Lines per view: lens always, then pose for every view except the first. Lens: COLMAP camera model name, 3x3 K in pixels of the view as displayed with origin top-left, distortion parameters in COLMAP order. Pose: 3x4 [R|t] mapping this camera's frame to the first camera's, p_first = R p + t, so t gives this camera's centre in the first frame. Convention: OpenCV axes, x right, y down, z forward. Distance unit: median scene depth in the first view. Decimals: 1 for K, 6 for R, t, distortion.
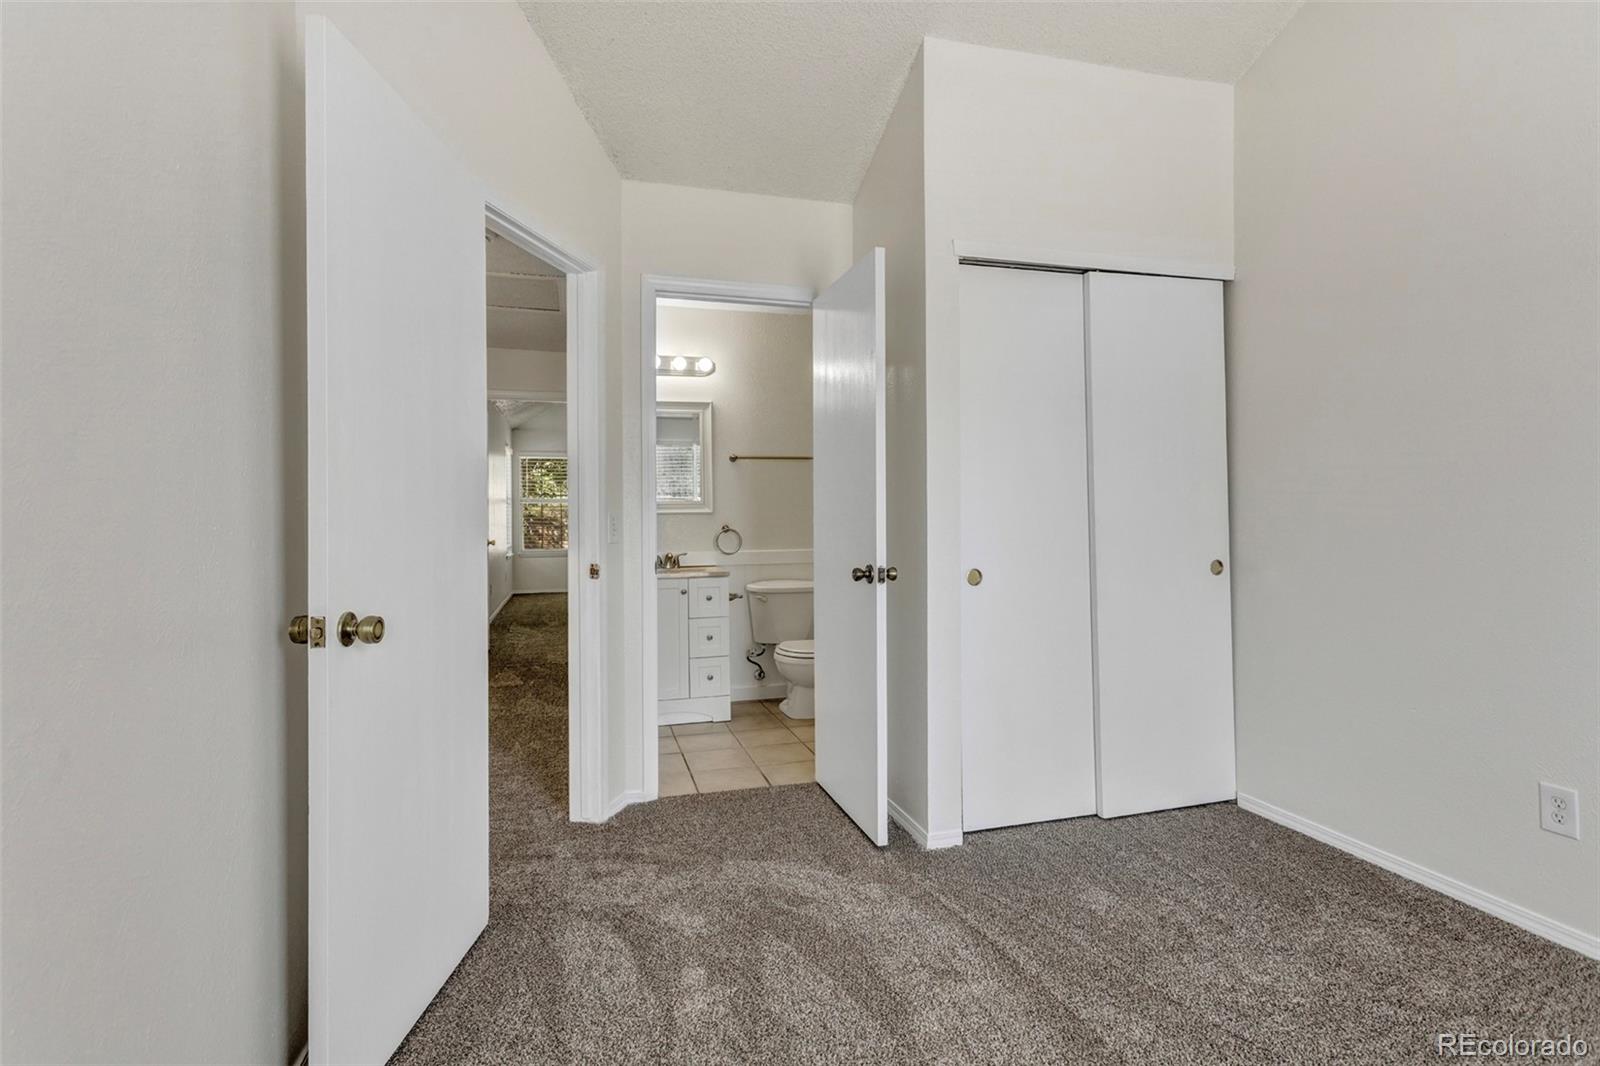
lens RADIAL K [[782.3, 0, 795.8], [0, 782.3, 527.0], [0, 0, 1]] dist [0.011074, -0.000768]
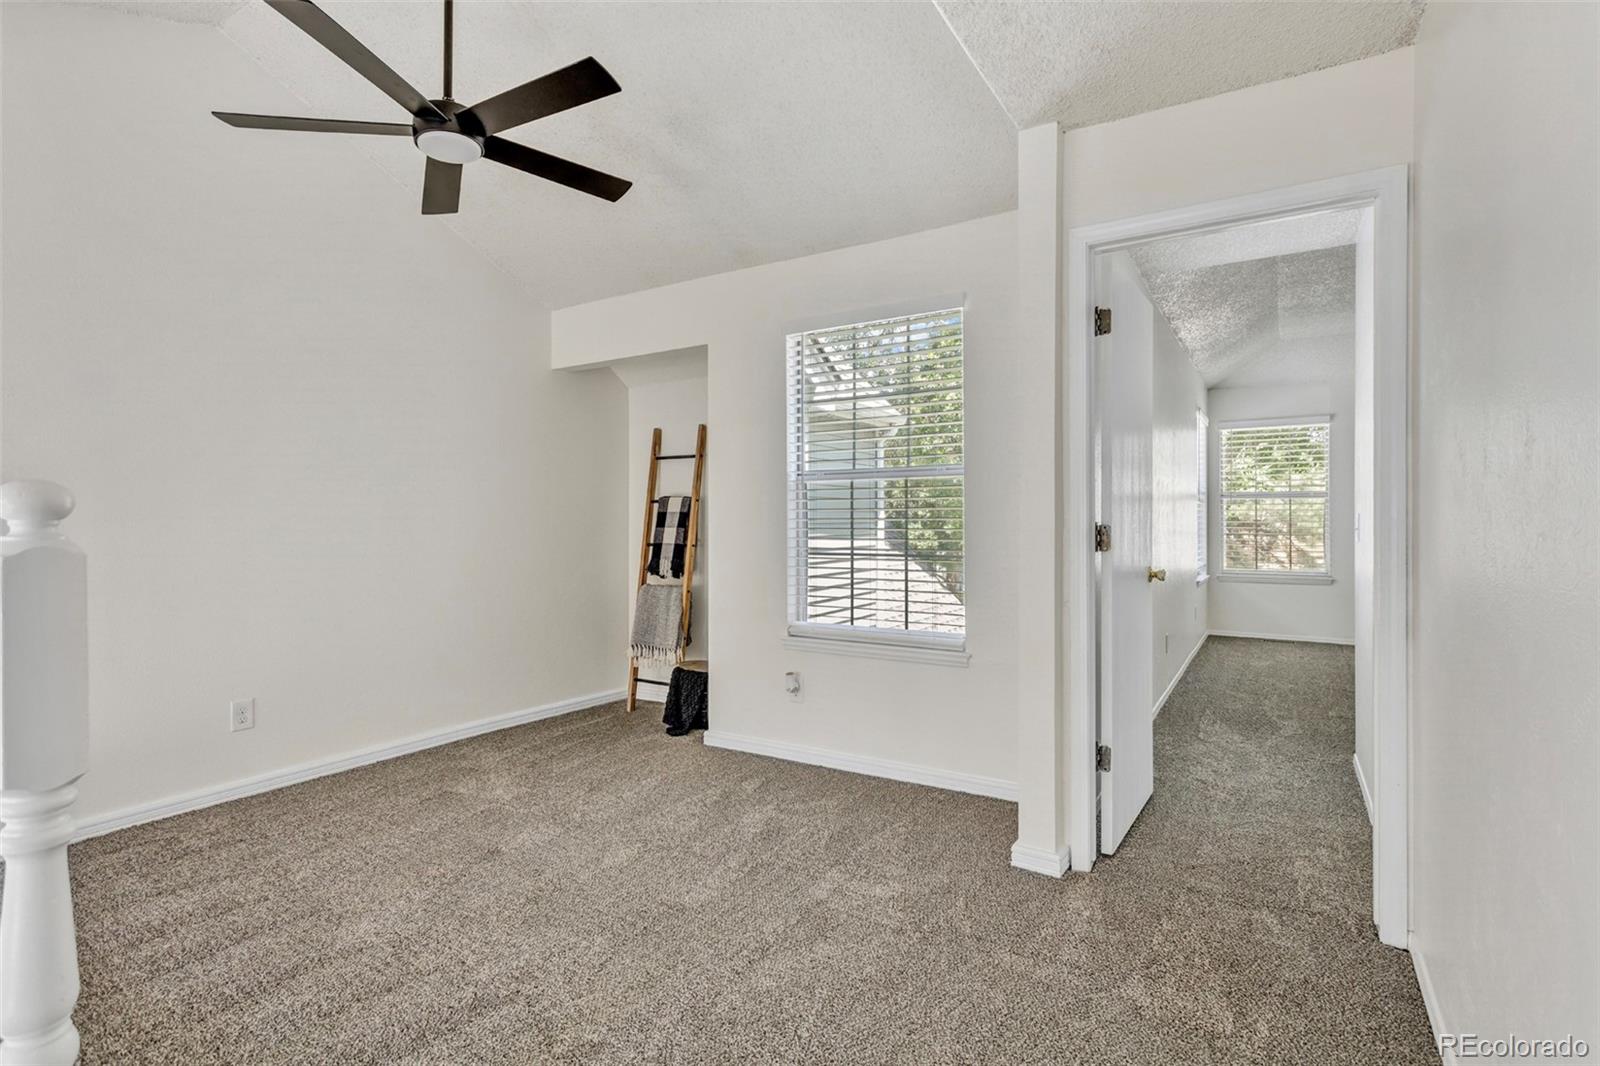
lens RADIAL K [[782.3, 0, 791.6], [0, 782.3, 523.1], [0, 0, 1]] dist [0.011074, -0.000768]
pose [[0.669857, 0.001553, -0.742489, -0.107730], [-0.008234, 0.999952, -0.005337, -0.004405], [0.742445, 0.009688, 0.669837, 0.302840]]
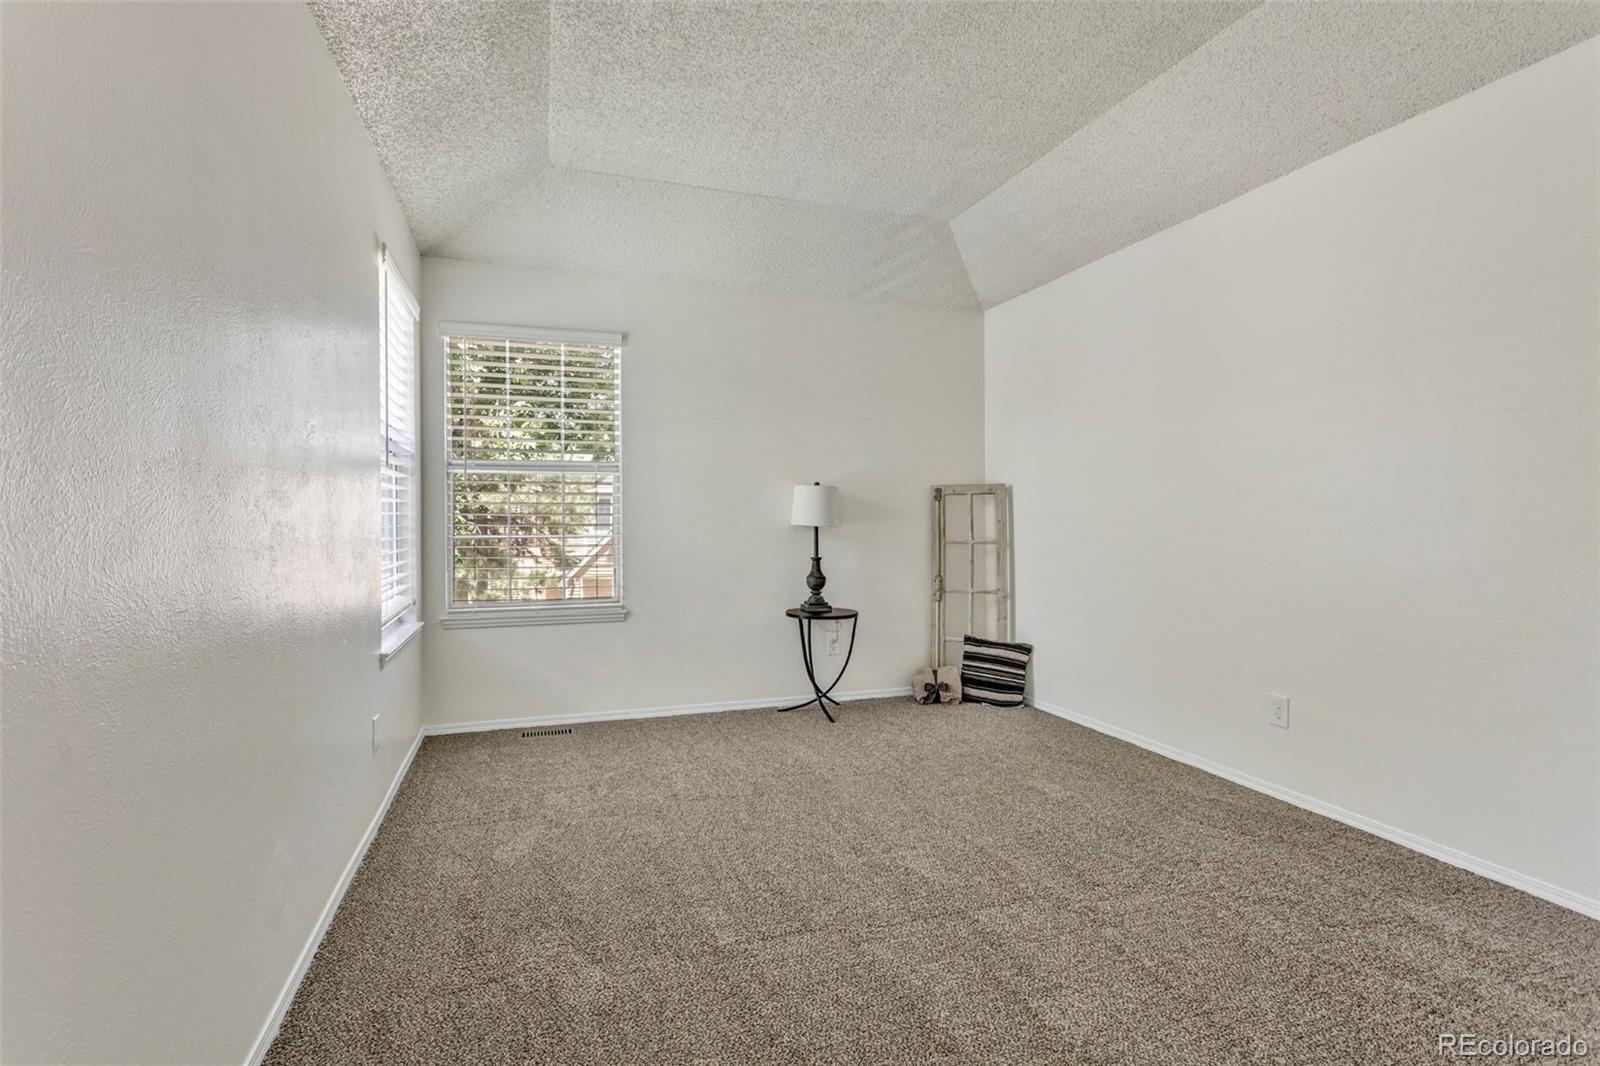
lens RADIAL K [[782.3, 0, 798.0], [0, 782.3, 522.7], [0, 0, 1]] dist [0.011074, -0.000768]
pose [[0.998830, 0.000977, 0.048348, -0.228644], [-0.000913, 0.999999, -0.001355, -0.008355], [-0.048349, 0.001309, 0.998830, 0.692728]]
